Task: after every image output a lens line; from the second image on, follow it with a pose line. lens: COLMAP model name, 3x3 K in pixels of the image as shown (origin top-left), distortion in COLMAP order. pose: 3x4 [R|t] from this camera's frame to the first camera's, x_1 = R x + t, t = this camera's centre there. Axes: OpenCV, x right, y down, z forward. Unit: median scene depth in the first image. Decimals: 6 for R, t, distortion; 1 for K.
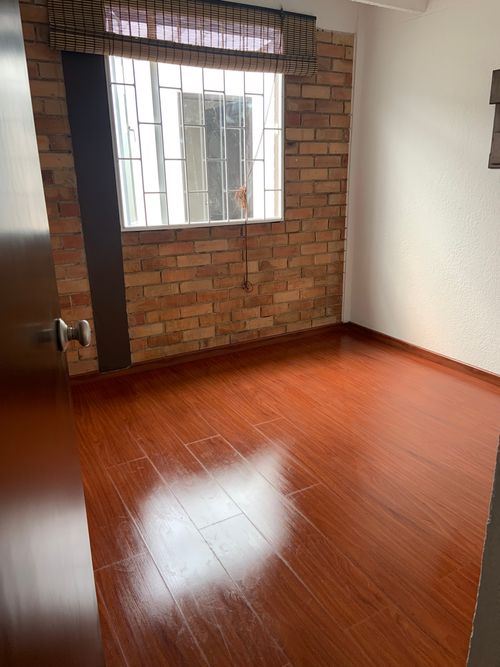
lens RADIAL K [[501.4, 0, 250.0], [0, 501.4, 333.5], [0, 0, 1]] dist [0.128573, -0.172048]
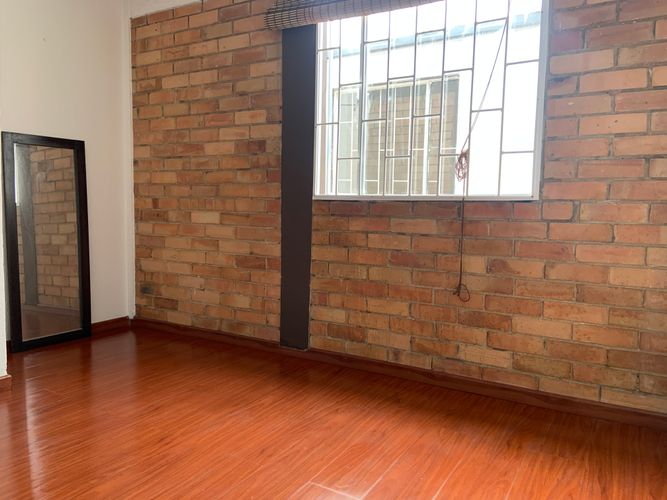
lens RADIAL K [[501.4, 0, 333.9], [0, 501.4, 243.9], [0, 0, 1]] dist [0.128573, -0.172048]
pose [[0.491698, 0.092723, -0.865815, 0.504456], [-0.278105, 0.958961, -0.055238, -0.072978], [0.825161, 0.267948, 0.497306, 0.525289]]
